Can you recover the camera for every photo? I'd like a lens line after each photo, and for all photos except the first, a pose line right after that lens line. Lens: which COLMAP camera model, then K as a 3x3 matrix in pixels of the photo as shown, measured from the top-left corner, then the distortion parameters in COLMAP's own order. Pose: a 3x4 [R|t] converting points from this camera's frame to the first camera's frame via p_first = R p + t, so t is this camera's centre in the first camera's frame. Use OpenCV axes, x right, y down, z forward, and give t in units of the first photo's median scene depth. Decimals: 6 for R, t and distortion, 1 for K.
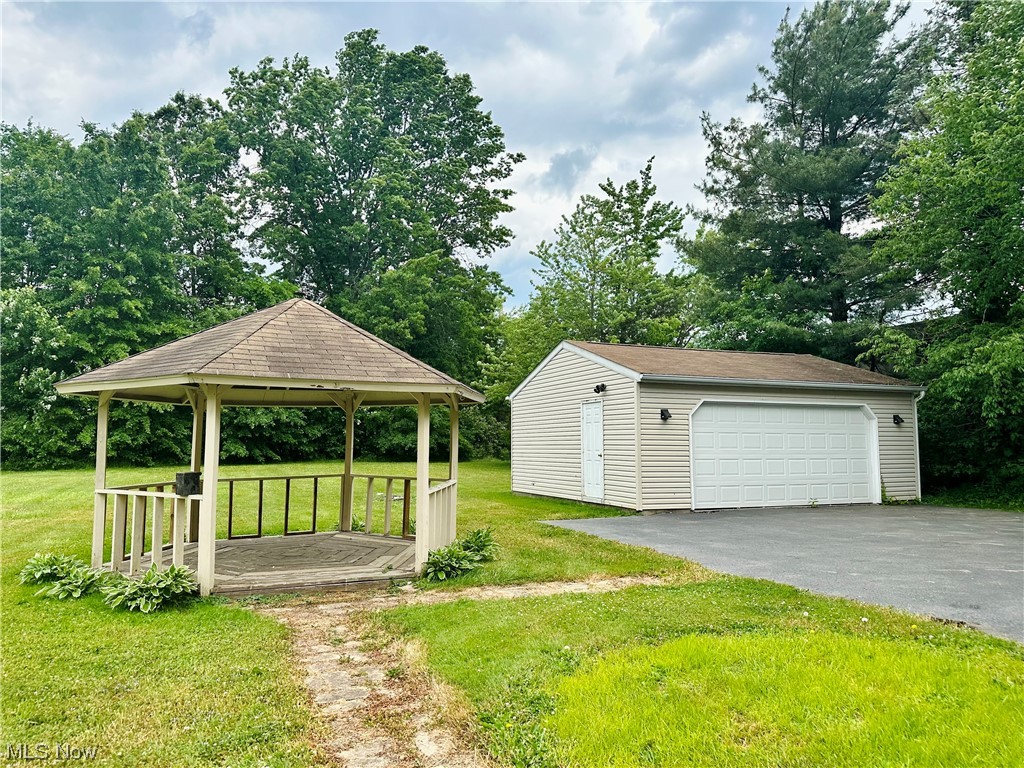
lens RADIAL K [[719.1, 0, 504.9], [0, 719.1, 383.9], [0, 0, 1]] dist [0.040336, -0.036464]
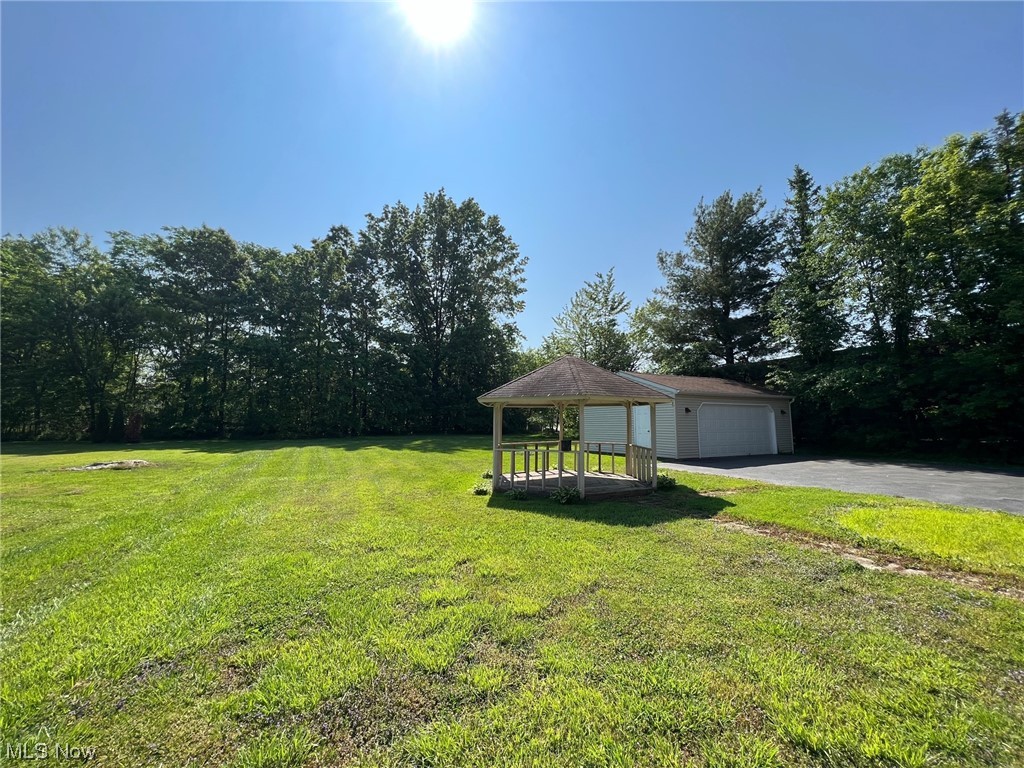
lens RADIAL K [[425.6, 0, 514.2], [0, 425.6, 378.7], [0, 0, 1]] dist [-0.002032, -0.000044]
pose [[0.996222, 0.011738, 0.086041, -0.306217], [-0.010001, 0.999738, -0.020583, -0.013009], [-0.086260, 0.019645, 0.996079, -0.120104]]
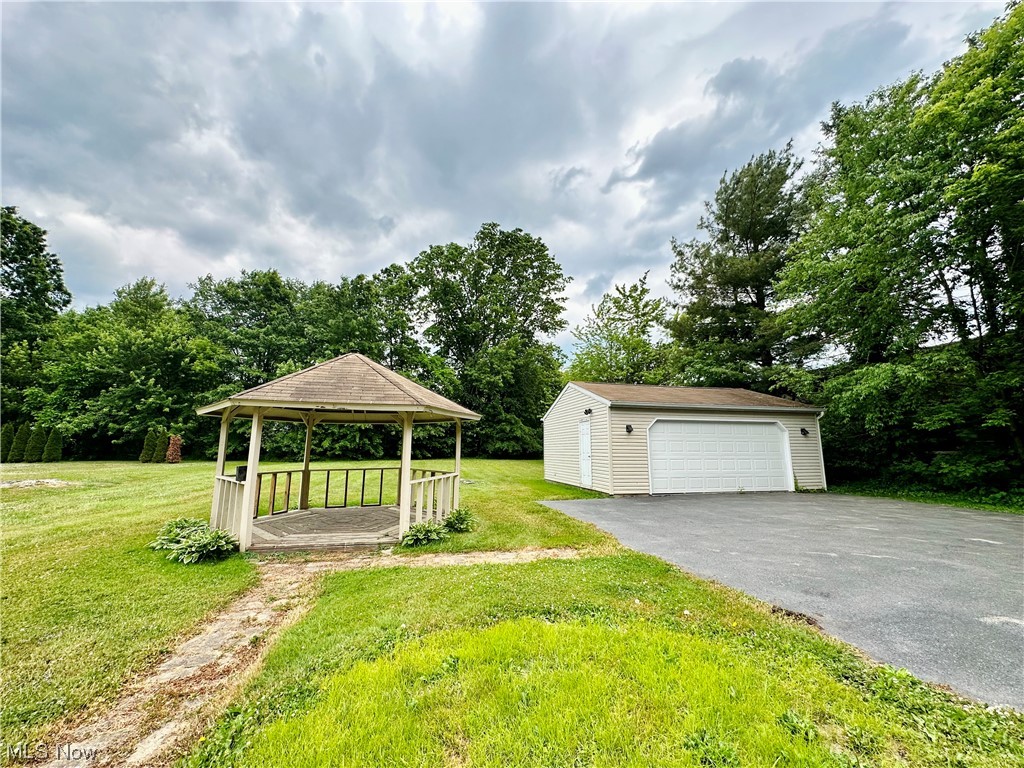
lens RADIAL K [[411.5, 0, 510.5], [0, 411.5, 382.1], [0, 0, 1]] dist [-0.004728, 0.001414]
pose [[0.986006, -0.022916, -0.165127, 0.105026], [0.010154, 0.996924, -0.077717, 0.008847], [0.166400, 0.074953, 0.983206, 0.101710]]
